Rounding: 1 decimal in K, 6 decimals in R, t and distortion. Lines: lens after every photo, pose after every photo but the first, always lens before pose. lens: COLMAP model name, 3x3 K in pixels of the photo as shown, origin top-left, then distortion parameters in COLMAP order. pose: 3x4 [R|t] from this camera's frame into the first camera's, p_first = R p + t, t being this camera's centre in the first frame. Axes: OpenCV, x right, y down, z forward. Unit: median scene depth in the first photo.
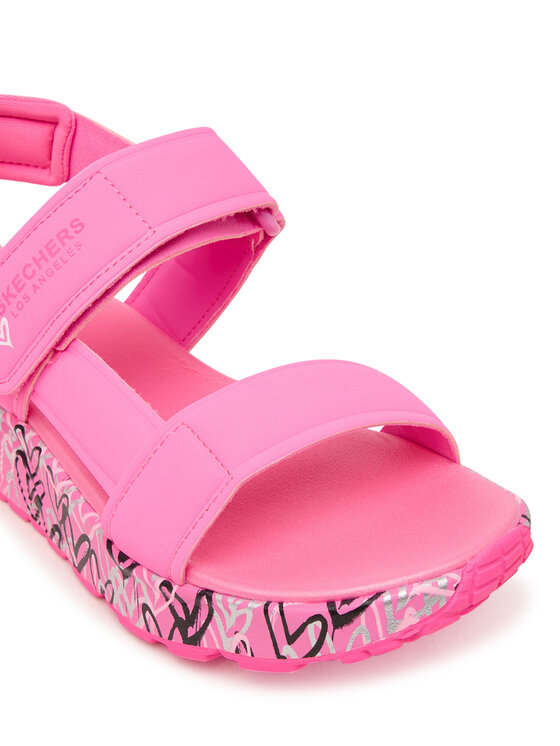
lens RADIAL K [[871.3, 0, 315.7], [0, 871.3, 373.3], [0, 0, 1]] dist [-0.216300, -0.016718]
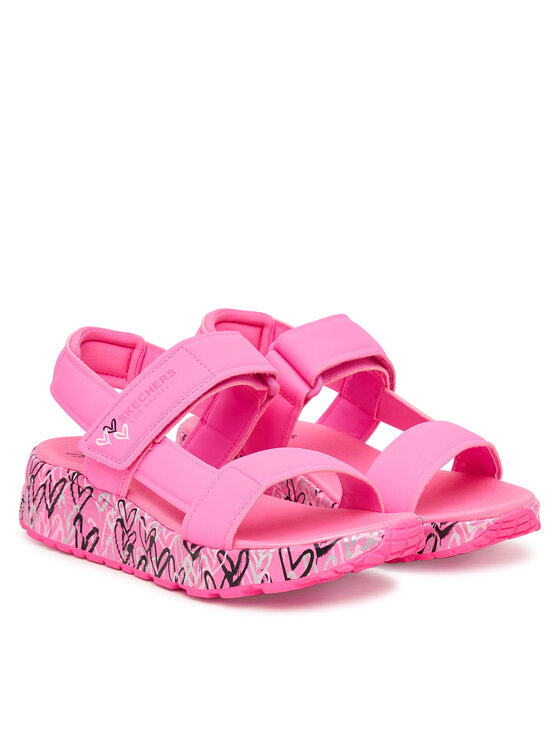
lens RADIAL K [[2193.8, 0, 280.0], [0, 2193.8, 373.0], [0, 0, 1]] dist [-5.384302, -0.200639]
pose [[0.999381, 0.001778, 0.035131, -0.205452], [0.016334, 0.861067, -0.508229, 2.121750], [-0.031154, 0.508488, 0.860505, -2.905144]]
